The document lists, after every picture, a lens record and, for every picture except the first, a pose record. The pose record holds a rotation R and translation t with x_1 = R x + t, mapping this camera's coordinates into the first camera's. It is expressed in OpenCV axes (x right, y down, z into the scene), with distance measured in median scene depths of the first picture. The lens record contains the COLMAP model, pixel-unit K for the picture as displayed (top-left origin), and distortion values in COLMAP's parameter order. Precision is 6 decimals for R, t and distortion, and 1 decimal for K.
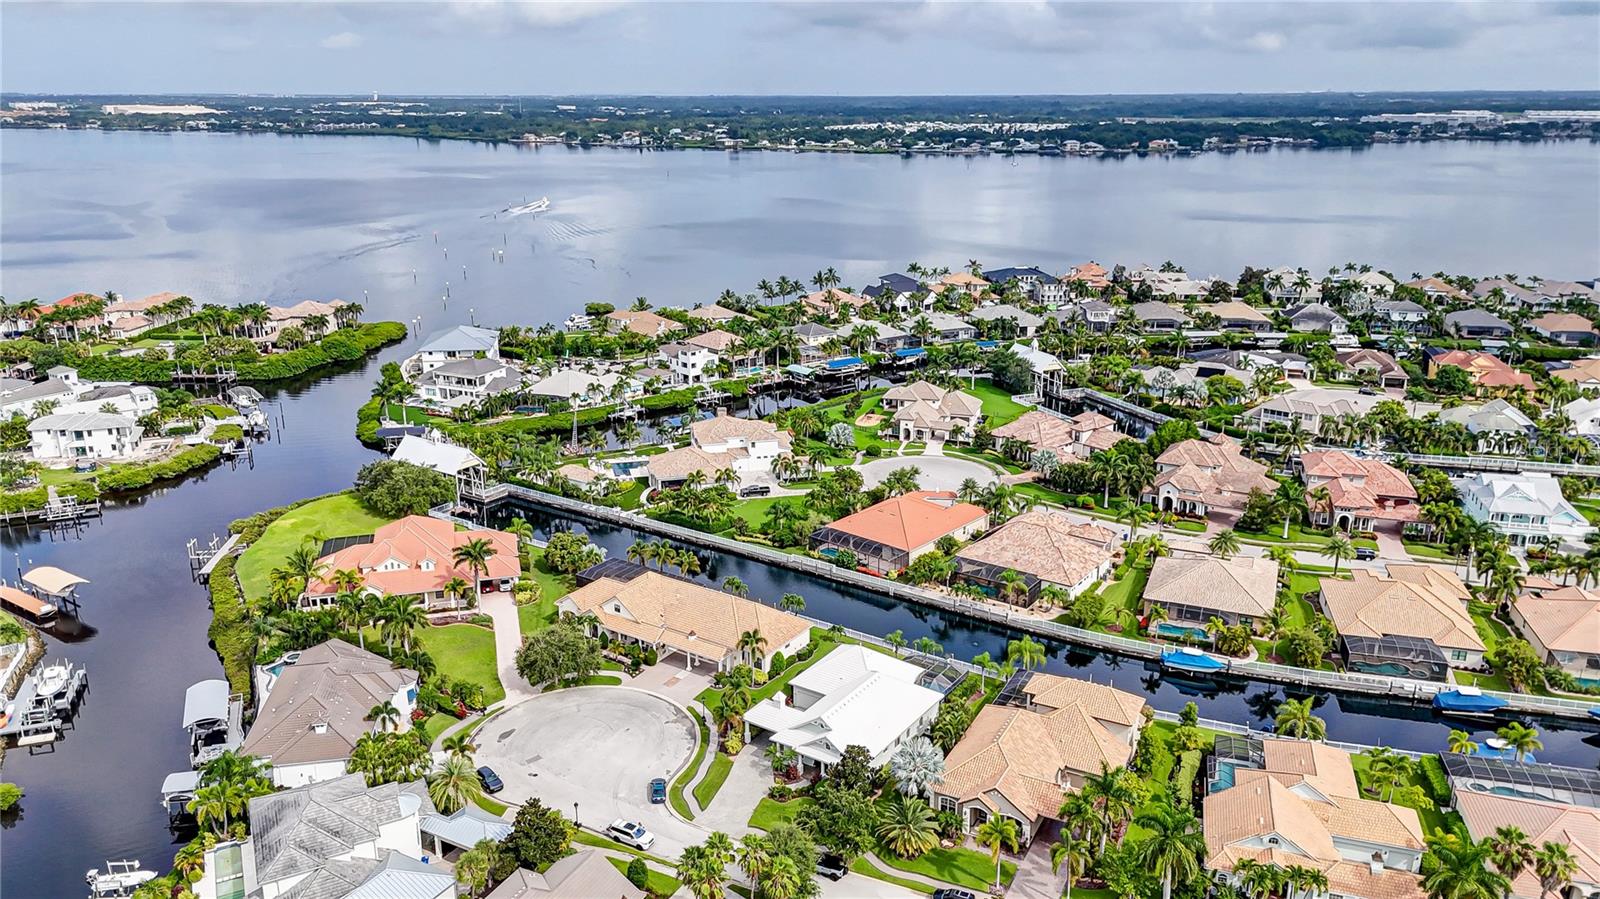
lens RADIAL K [[1159.5, 0, 804.6], [0, 1159.5, 445.5], [0, 0, 1]] dist [0.031798, -0.000619]
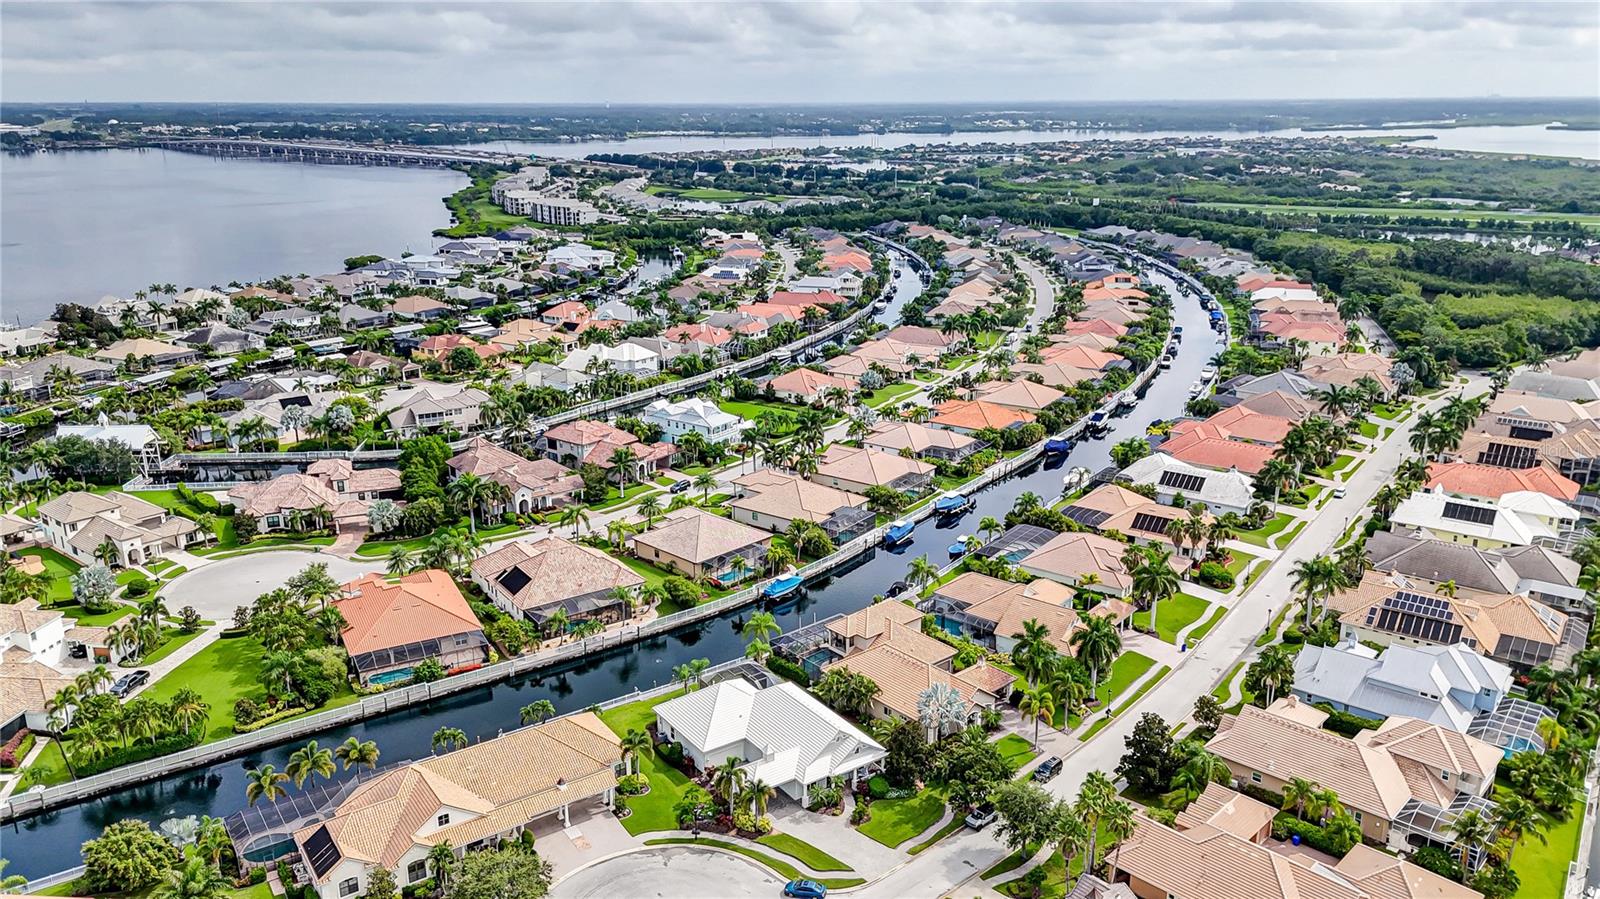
lens RADIAL K [[1159.5, 0, 805.5], [0, 1159.5, 453.1], [0, 0, 1]] dist [0.031798, -0.000619]
pose [[0.316373, -0.255418, 0.913603, -0.594085], [0.260921, 0.949355, 0.175058, -0.121744], [-0.912046, 0.182994, 0.366994, 0.432375]]
